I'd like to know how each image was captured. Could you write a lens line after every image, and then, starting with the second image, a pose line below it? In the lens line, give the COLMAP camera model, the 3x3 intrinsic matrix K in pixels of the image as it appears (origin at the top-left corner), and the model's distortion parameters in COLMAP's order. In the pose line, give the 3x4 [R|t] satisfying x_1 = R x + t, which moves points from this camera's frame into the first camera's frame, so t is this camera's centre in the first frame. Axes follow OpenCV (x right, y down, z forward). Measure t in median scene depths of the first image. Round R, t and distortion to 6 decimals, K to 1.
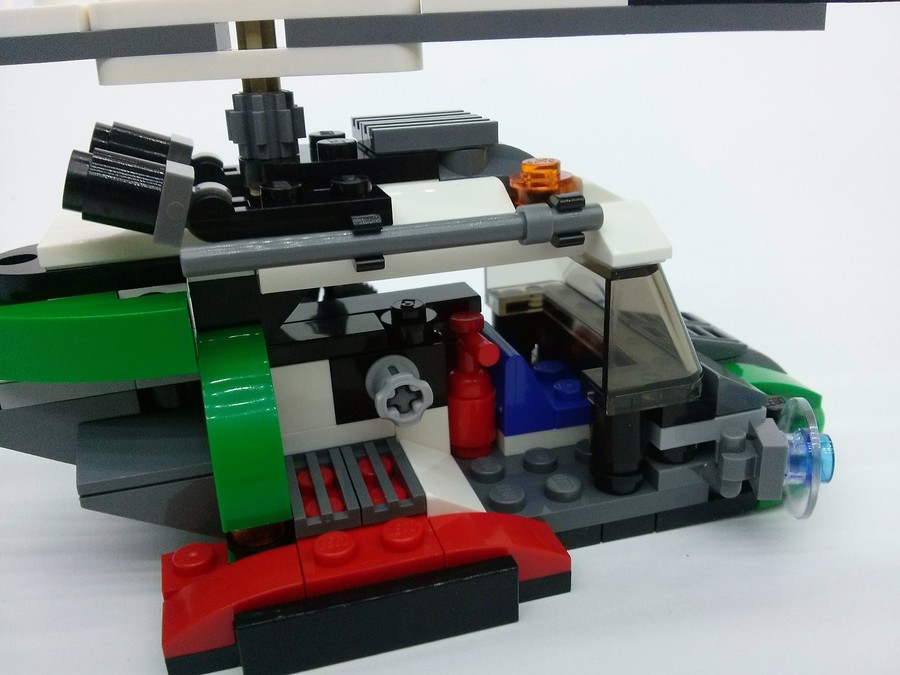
lens RADIAL K [[834.9, 0, 447.7], [0, 834.9, 359.7], [0, 0, 1]] dist [0.140590, -0.457201]
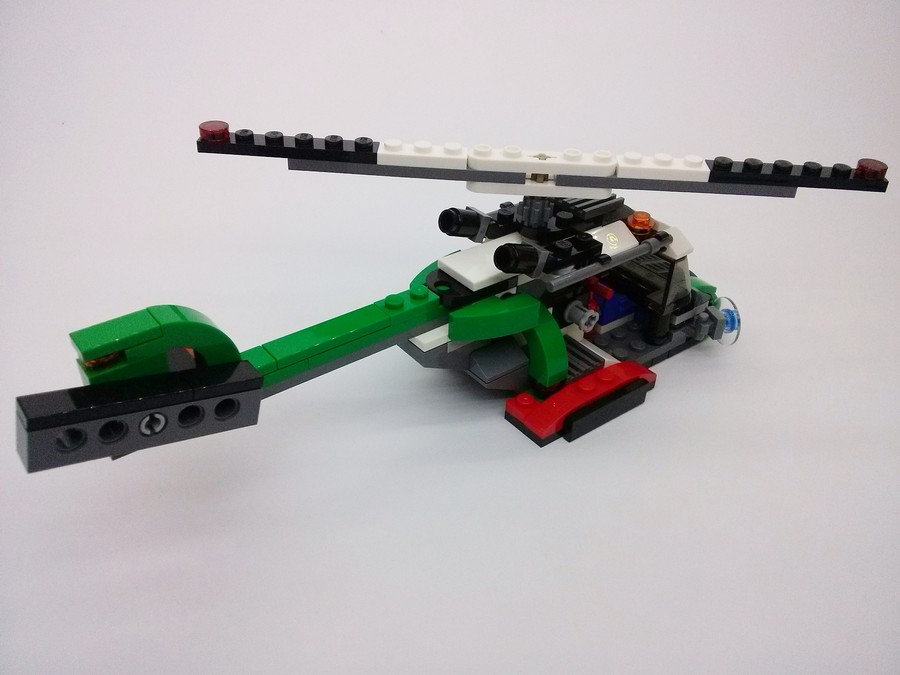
lens RADIAL K [[834.9, 0, 447.7], [0, 834.9, 359.7], [0, 0, 1]] dist [0.140590, -0.457201]
pose [[0.945660, -0.138055, 0.294393, -1.103786], [0.066526, 0.968385, 0.240425, -0.426789], [-0.318278, -0.207776, 0.924948, -1.040413]]
